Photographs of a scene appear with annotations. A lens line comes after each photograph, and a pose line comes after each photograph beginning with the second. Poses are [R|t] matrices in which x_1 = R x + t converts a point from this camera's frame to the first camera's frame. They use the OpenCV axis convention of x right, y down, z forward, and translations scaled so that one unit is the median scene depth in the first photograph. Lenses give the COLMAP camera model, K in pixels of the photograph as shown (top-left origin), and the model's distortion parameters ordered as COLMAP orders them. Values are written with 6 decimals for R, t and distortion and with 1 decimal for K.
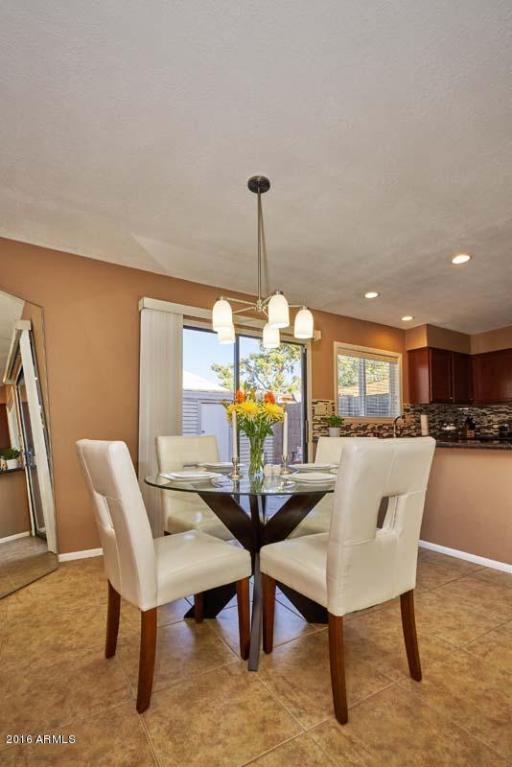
lens RADIAL K [[347.3, 0, 266.4], [0, 347.3, 415.0], [0, 0, 1]] dist [-0.007959, 0.002242]
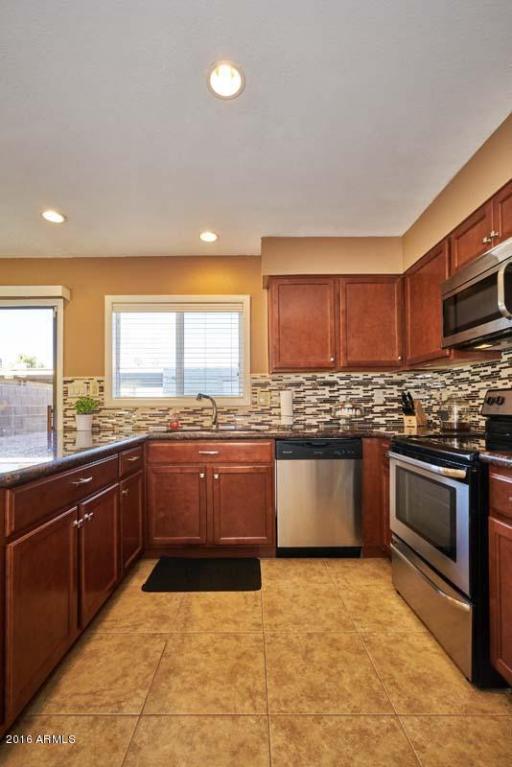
lens RADIAL K [[347.3, 0, 246.4], [0, 347.3, 403.8], [0, 0, 1]] dist [-0.007959, 0.002242]
pose [[0.855570, -0.010531, -0.517580, 0.723663], [0.028747, 0.999217, 0.027188, 0.003332], [0.516888, -0.038140, 0.855203, 0.458294]]
